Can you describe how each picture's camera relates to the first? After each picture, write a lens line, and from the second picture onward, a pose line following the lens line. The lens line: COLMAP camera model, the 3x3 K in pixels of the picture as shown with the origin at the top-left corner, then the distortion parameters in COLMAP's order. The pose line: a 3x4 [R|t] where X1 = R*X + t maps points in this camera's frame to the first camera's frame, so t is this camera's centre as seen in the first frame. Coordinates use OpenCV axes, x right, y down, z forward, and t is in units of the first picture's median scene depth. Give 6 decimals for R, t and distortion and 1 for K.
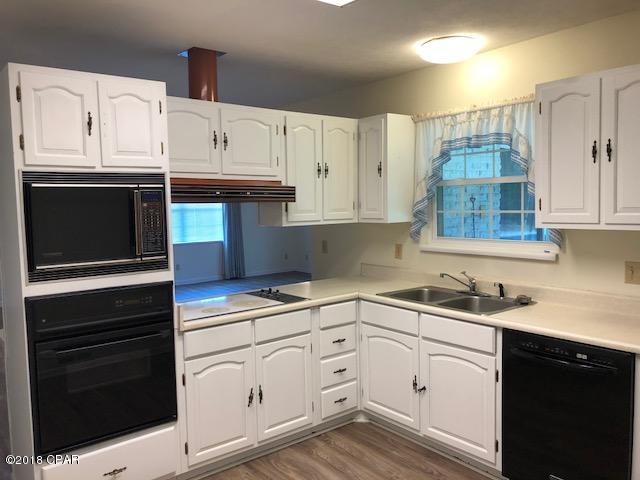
lens RADIAL K [[522.3, 0, 320.0], [0, 522.3, 240.0], [0, 0, 1]] dist [0.014155, 0.000714]
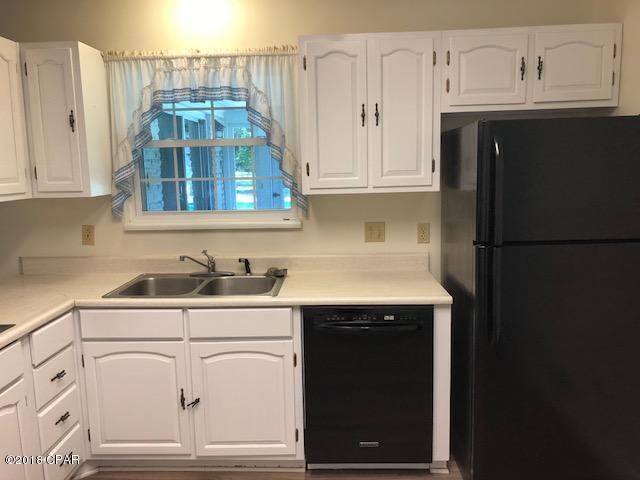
lens RADIAL K [[522.3, 0, 320.0], [0, 522.3, 240.0], [0, 0, 1]] dist [0.014155, 0.000714]
pose [[0.654729, -0.106023, 0.748391, -0.234436], [0.064333, 0.994337, 0.084584, -0.015886], [-0.753121, -0.007234, 0.657842, 0.310043]]
